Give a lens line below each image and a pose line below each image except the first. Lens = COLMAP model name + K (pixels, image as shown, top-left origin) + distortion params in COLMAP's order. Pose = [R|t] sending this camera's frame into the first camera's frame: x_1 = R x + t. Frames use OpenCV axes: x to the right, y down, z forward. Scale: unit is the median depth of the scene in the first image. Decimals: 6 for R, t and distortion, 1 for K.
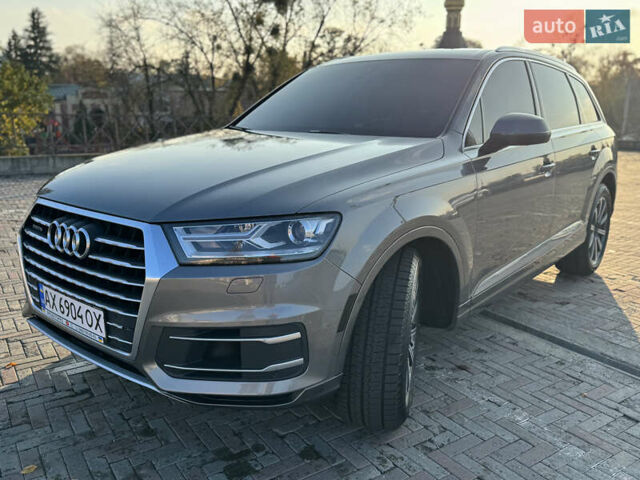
lens RADIAL K [[551.0, 0, 317.9], [0, 551.0, 240.9], [0, 0, 1]] dist [0.085820, -0.134641]
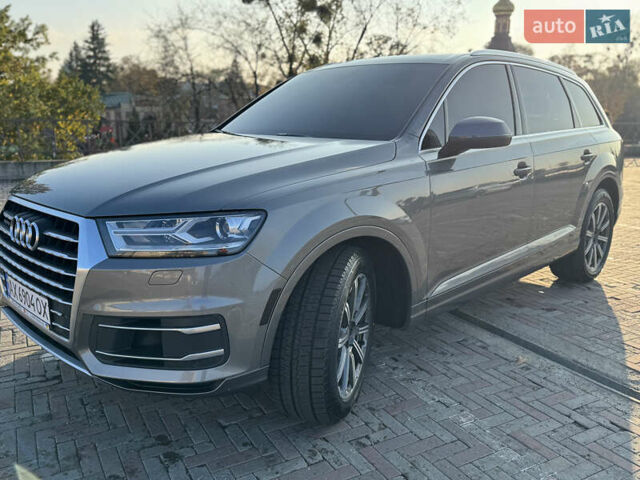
lens RADIAL K [[549.2, 0, 320.0], [0, 549.2, 240.0], [0, 0, 1]] dist [0.075984, -0.113673]
pose [[0.996173, 0.016799, -0.085776, 0.204584], [-0.017872, 0.999771, -0.011757, 0.013480], [0.085559, 0.013245, 0.996245, -0.018985]]
